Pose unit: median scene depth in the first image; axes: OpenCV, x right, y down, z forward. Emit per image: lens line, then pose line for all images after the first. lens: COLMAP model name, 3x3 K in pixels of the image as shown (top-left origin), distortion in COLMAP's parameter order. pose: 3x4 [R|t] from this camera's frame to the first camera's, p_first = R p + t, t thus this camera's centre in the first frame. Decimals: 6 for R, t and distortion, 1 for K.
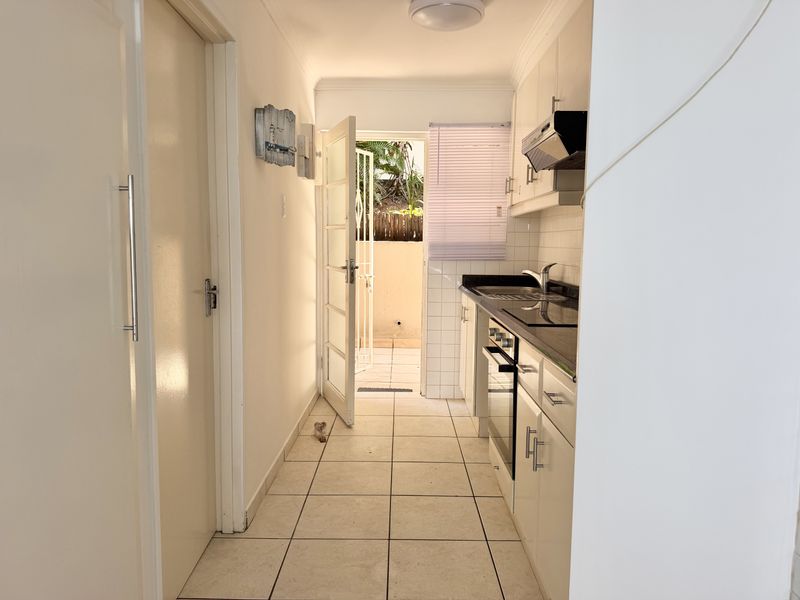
lens RADIAL K [[560.3, 0, 398.9], [0, 560.3, 299.5], [0, 0, 1]] dist [0.000634, -0.000740]
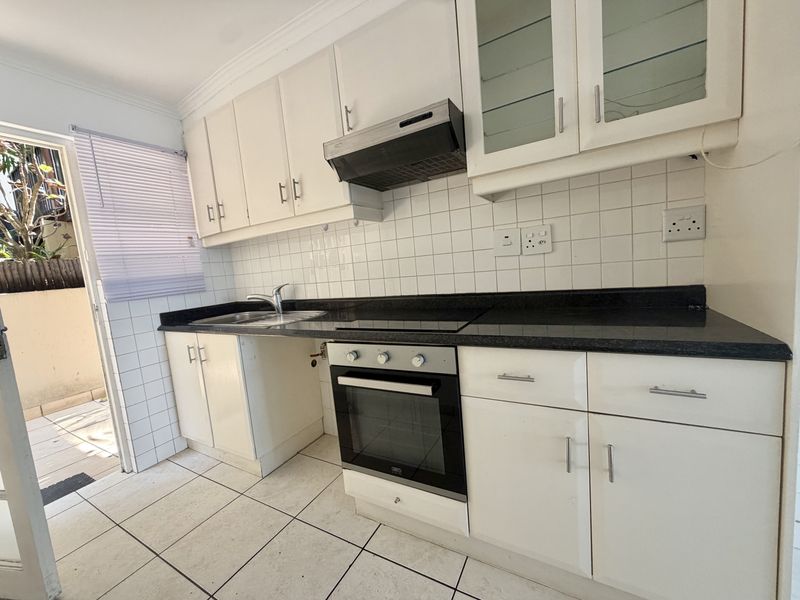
lens RADIAL K [[318.9, 0, 400.0], [0, 318.9, 297.8], [0, 0, 1]] dist [-0.000580, -0.000080]
pose [[0.483544, -0.139203, 0.864180, -0.135678], [0.182057, 0.981677, 0.056261, -0.028311], [-0.856178, 0.130126, 0.500027, 0.432214]]
